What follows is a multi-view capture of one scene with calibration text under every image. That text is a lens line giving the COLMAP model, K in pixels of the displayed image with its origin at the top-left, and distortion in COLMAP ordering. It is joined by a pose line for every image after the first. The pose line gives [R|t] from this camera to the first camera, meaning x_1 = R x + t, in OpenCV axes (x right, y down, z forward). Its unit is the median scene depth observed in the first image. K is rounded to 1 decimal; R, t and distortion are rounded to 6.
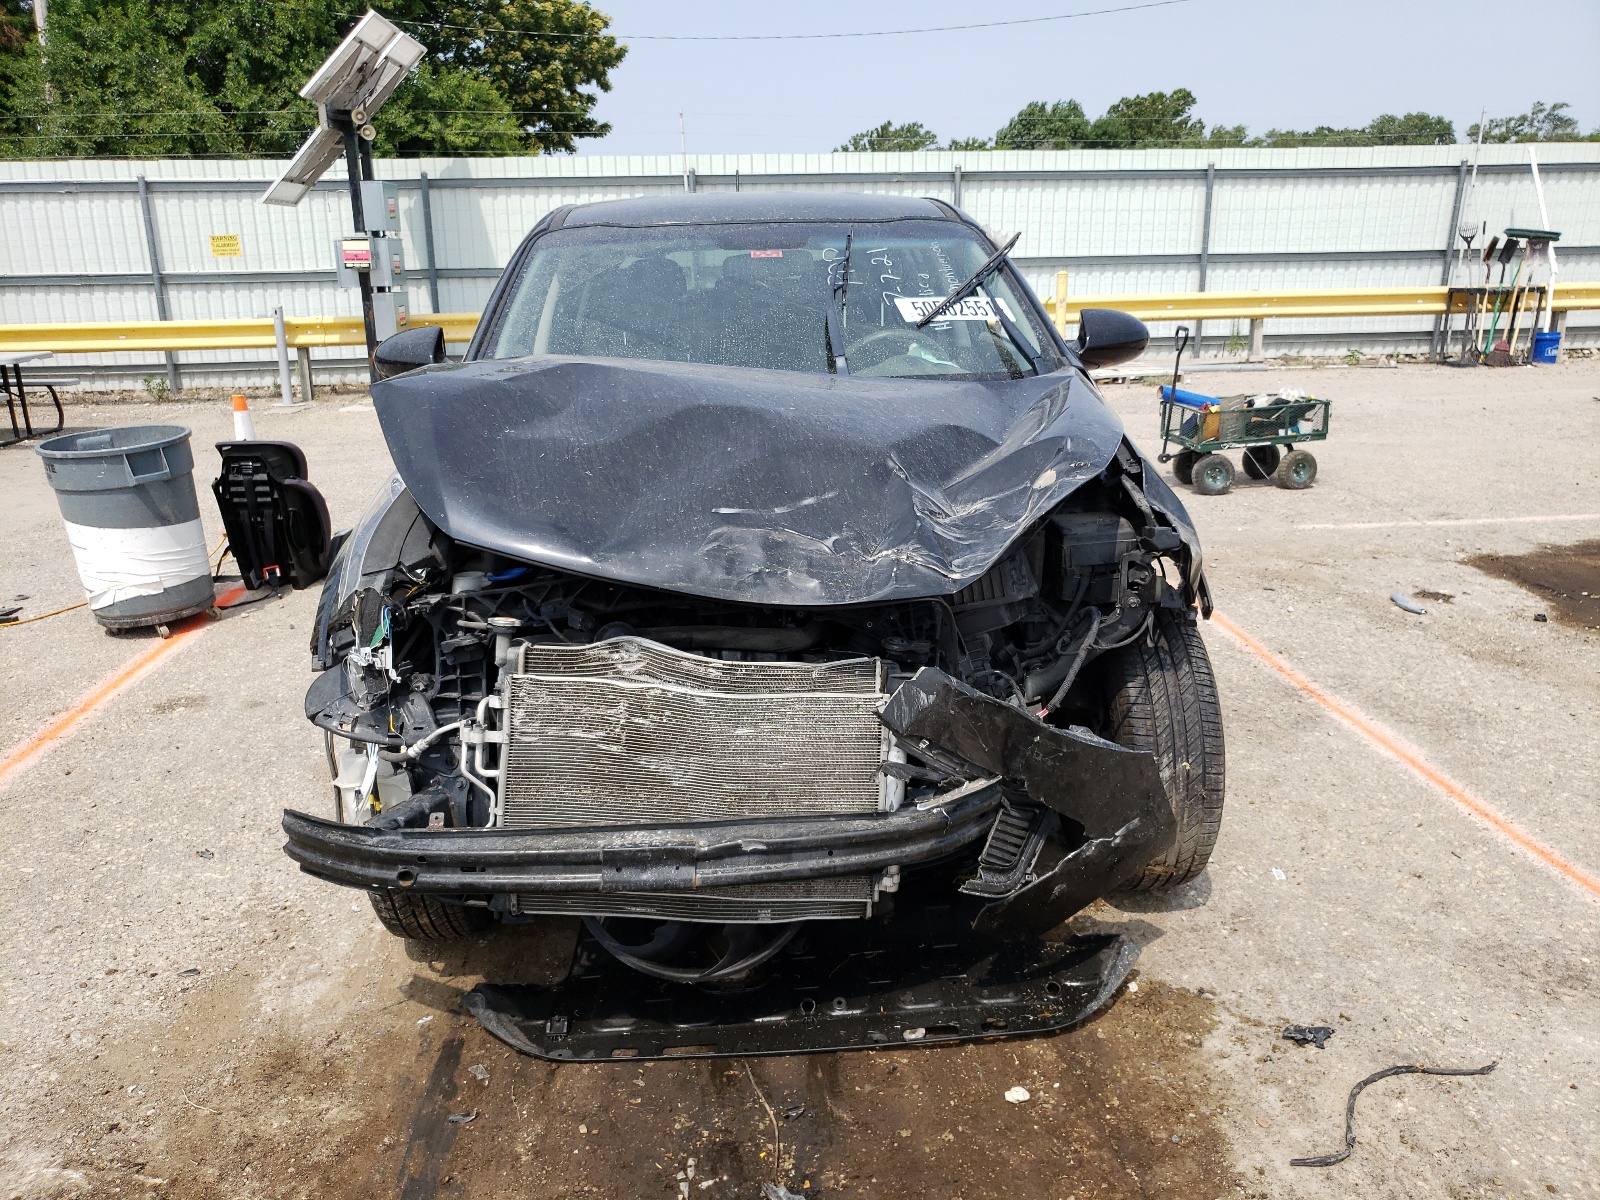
lens RADIAL K [[1239.5, 0, 812.5], [0, 1239.5, 608.1], [0, 0, 1]] dist [0.009374, 0.001092]
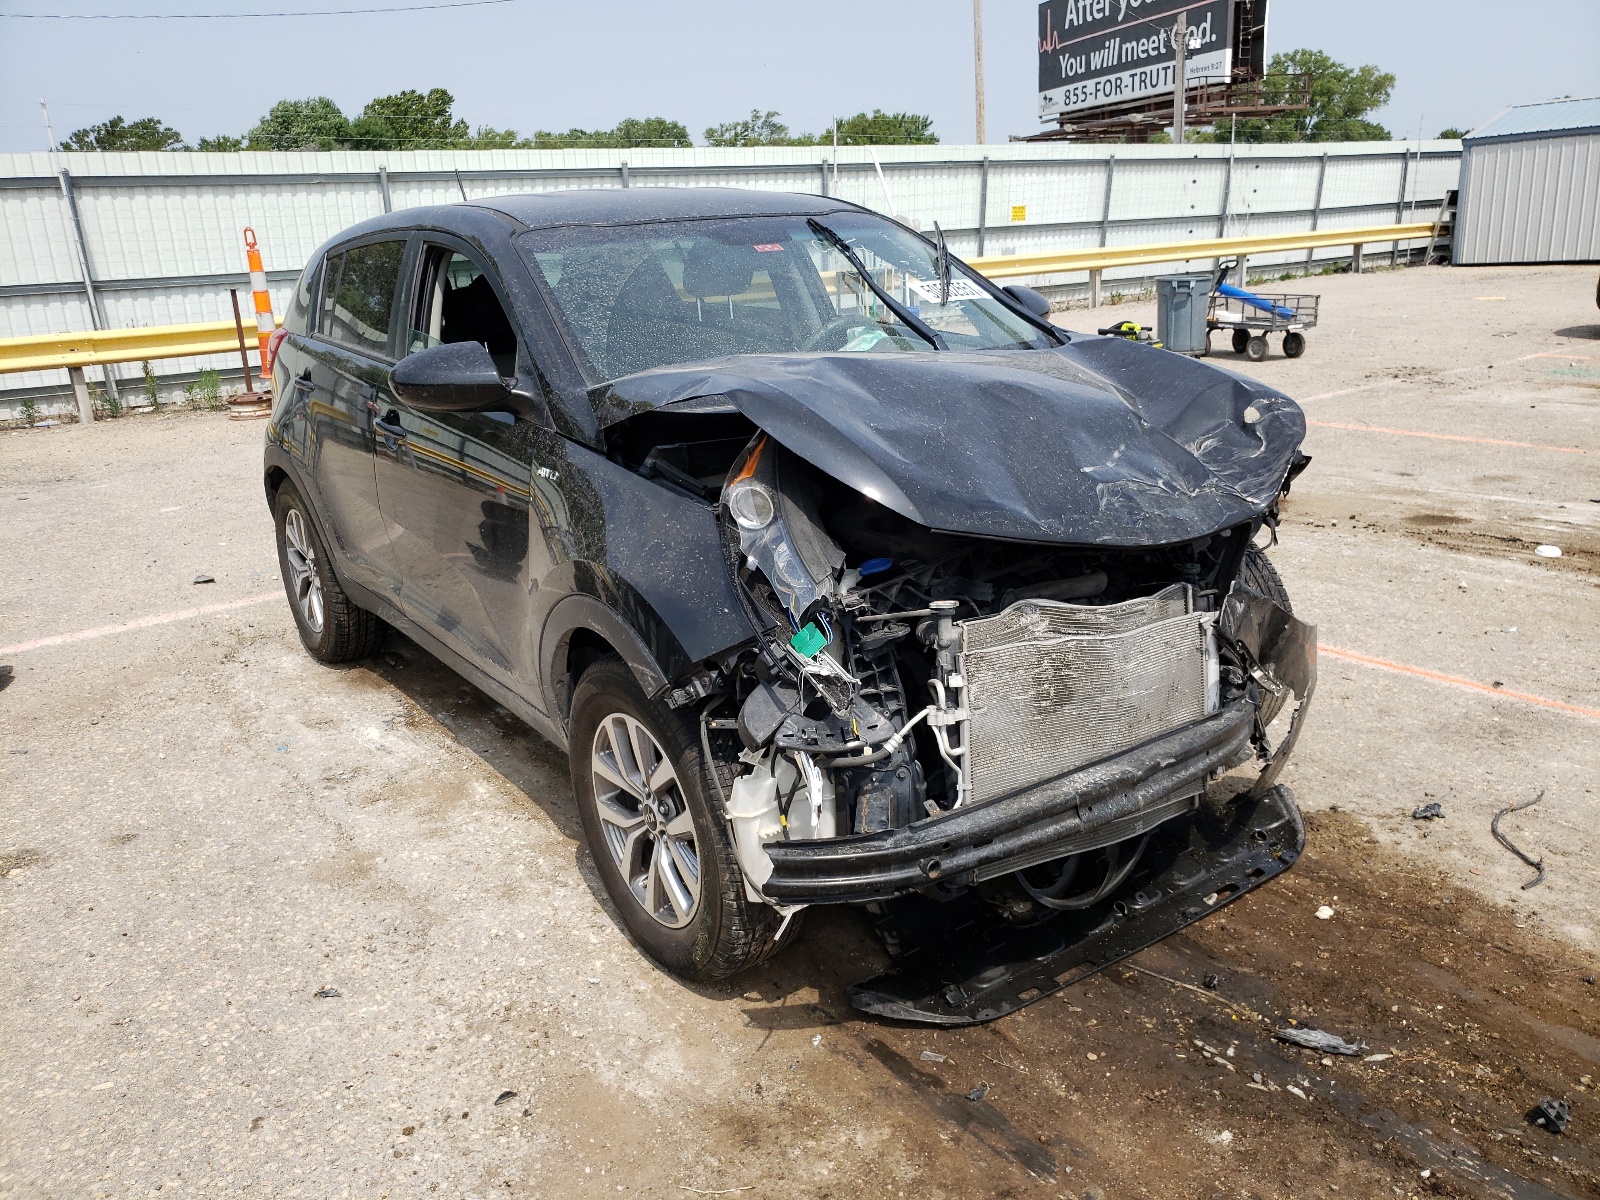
lens RADIAL K [[1239.5, 0, 806.4], [0, 1239.5, 621.2], [0, 0, 1]] dist [0.009374, 0.001092]
pose [[0.857238, -0.180902, 0.482098, -0.150222], [0.176728, 0.982749, 0.054519, -0.008852], [-0.483643, 0.038464, 0.874420, 0.030345]]
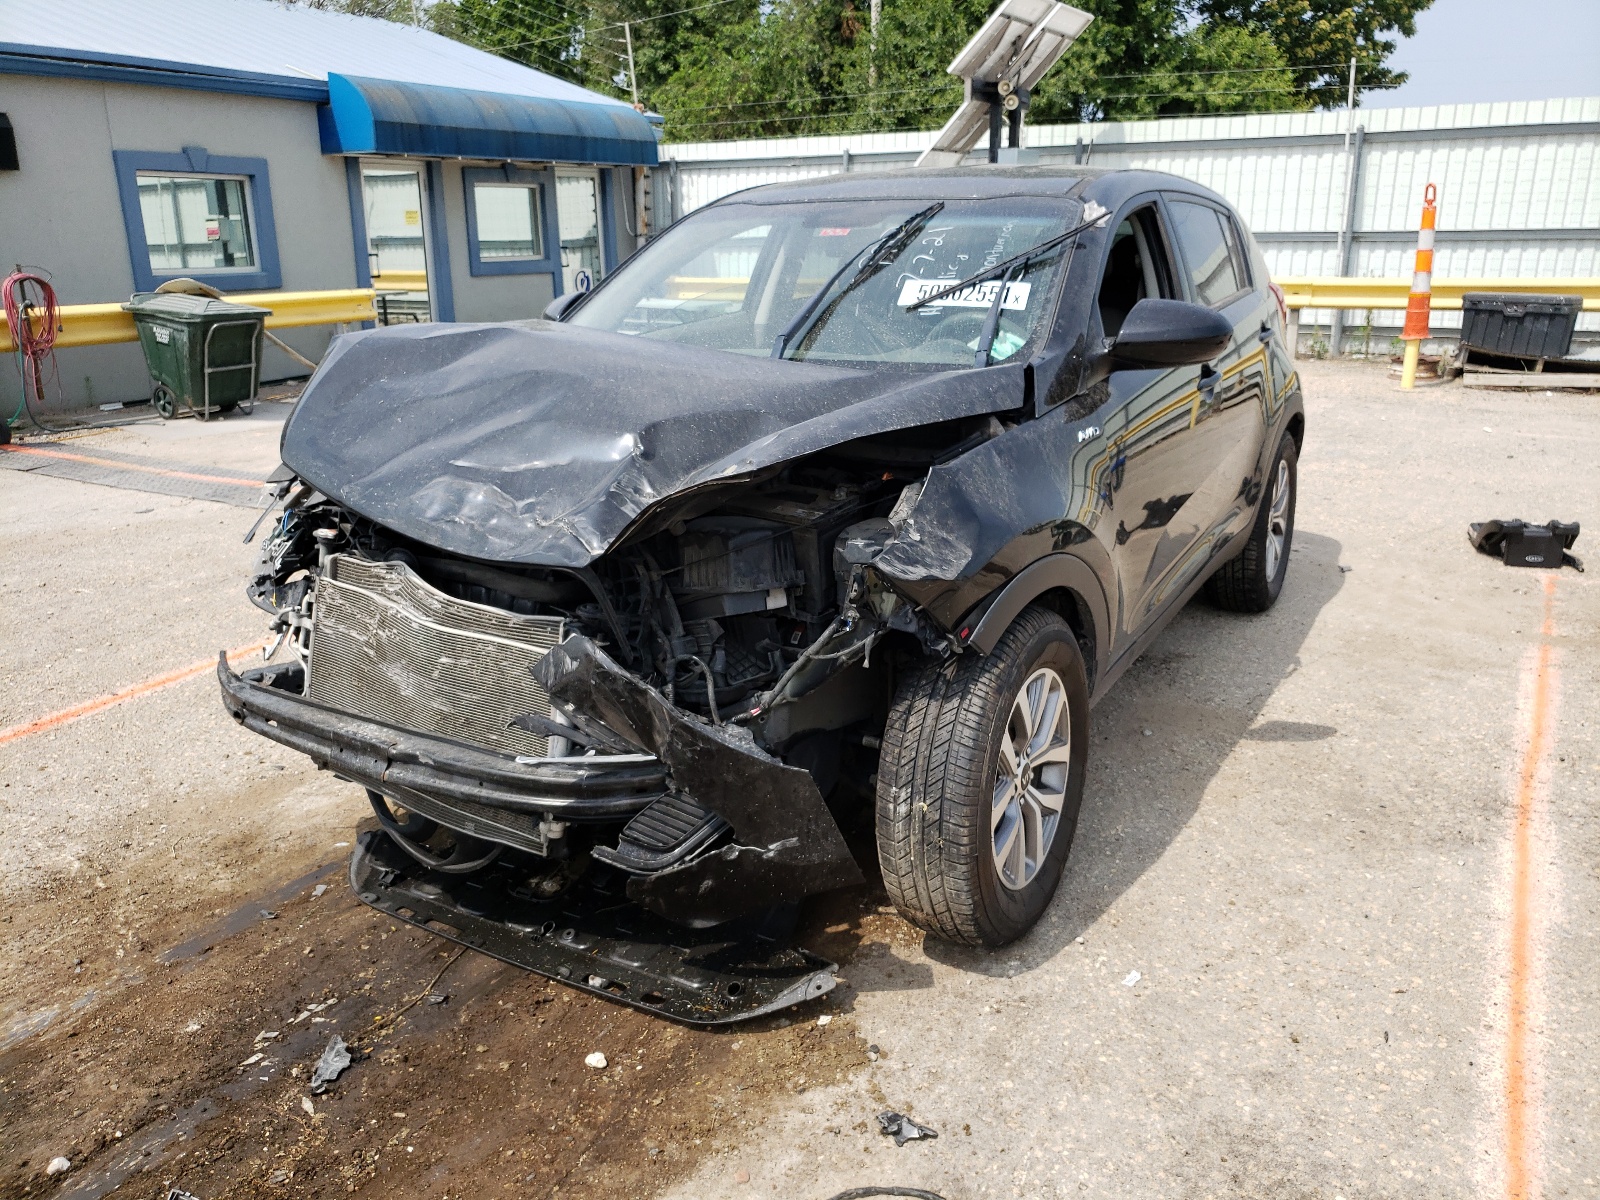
lens RADIAL K [[1239.5, 0, 817.7], [0, 1239.5, 593.1], [0, 0, 1]] dist [0.009374, 0.001092]
pose [[0.825786, 0.168401, -0.538255, 0.148951], [-0.158637, 0.985204, 0.064856, -0.015906], [0.541213, 0.031830, 0.840283, 0.040794]]
